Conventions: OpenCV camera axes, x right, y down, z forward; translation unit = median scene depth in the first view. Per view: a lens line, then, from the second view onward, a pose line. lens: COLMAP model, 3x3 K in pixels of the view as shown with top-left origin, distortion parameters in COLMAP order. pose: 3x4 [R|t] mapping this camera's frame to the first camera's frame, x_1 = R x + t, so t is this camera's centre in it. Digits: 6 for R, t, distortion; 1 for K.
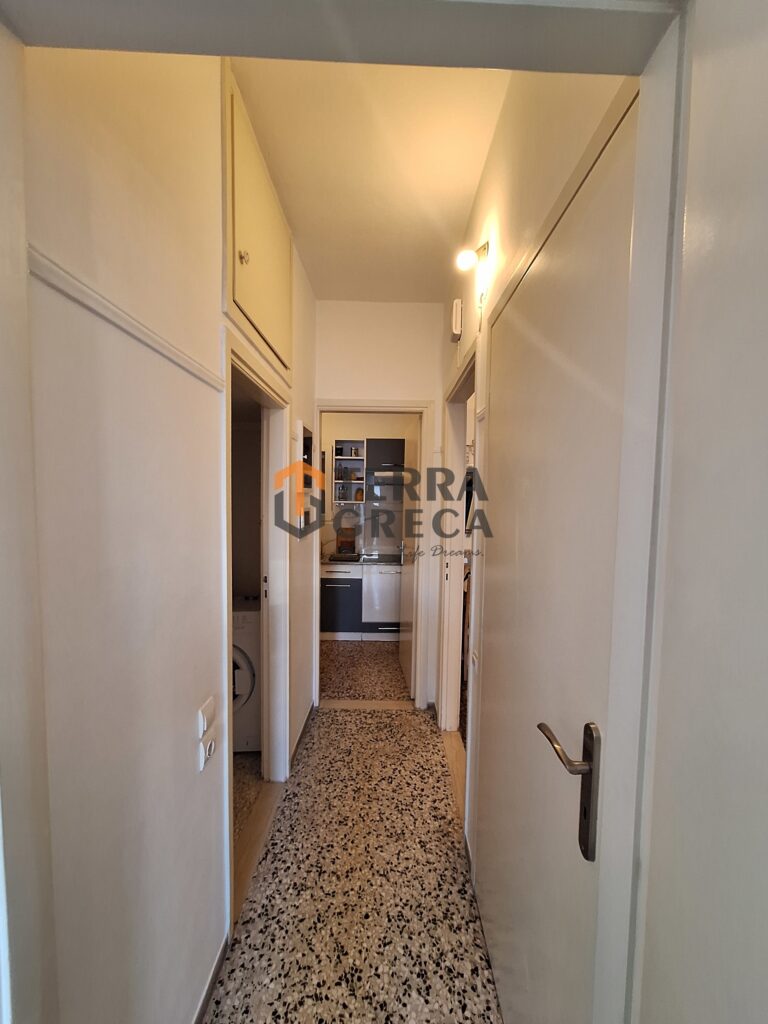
lens RADIAL K [[402.5, 0, 385.0], [0, 402.5, 515.8], [0, 0, 1]] dist [-0.003405, 0.000268]
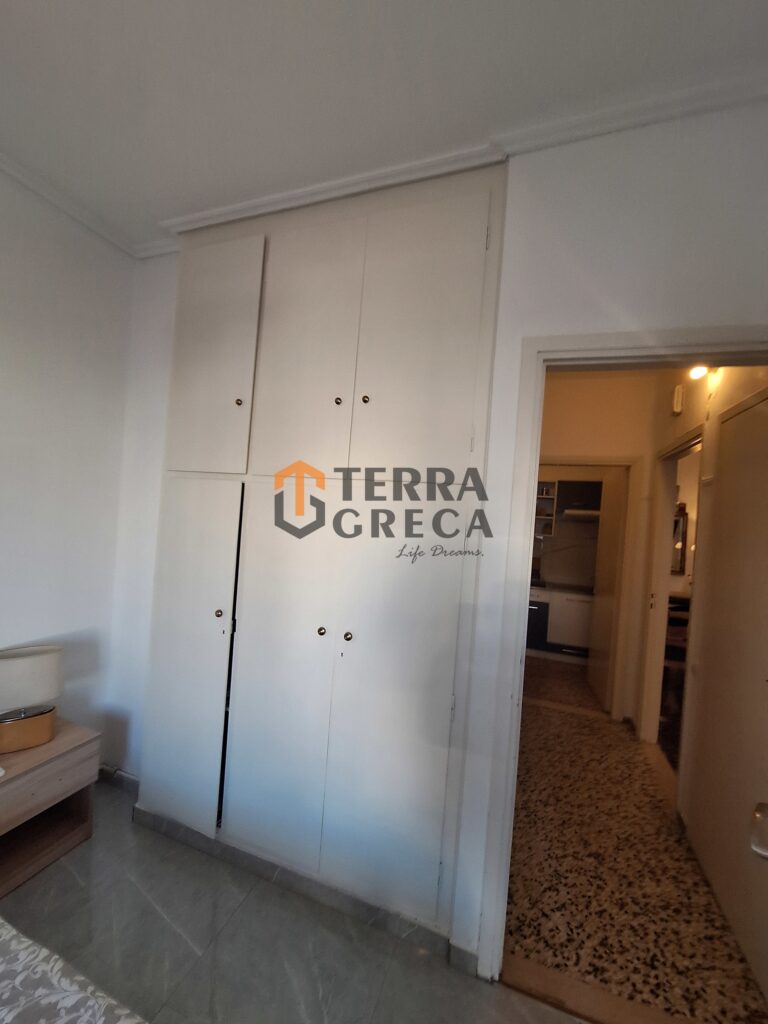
lens RADIAL K [[402.5, 0, 379.1], [0, 402.5, 518.0], [0, 0, 1]] dist [-0.003405, 0.000268]
pose [[0.934039, 0.046503, -0.354130, -0.182220], [-0.067944, 0.996517, -0.048347, 0.006265], [0.350648, 0.069219, 0.933946, -0.380530]]
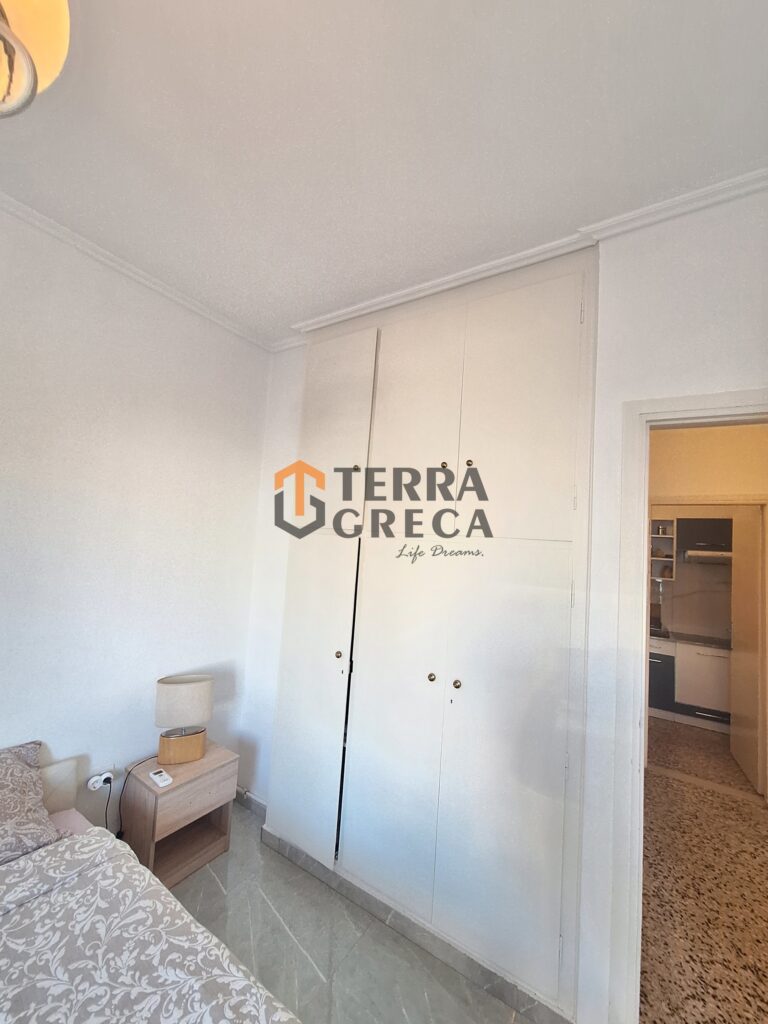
lens RADIAL K [[402.5, 0, 380.0], [0, 402.5, 514.9], [0, 0, 1]] dist [-0.003405, 0.000268]
pose [[0.832450, -0.007641, -0.554047, -0.177137], [-0.076073, 0.988861, -0.127936, -0.015998], [0.548853, 0.148648, 0.822596, -0.448305]]
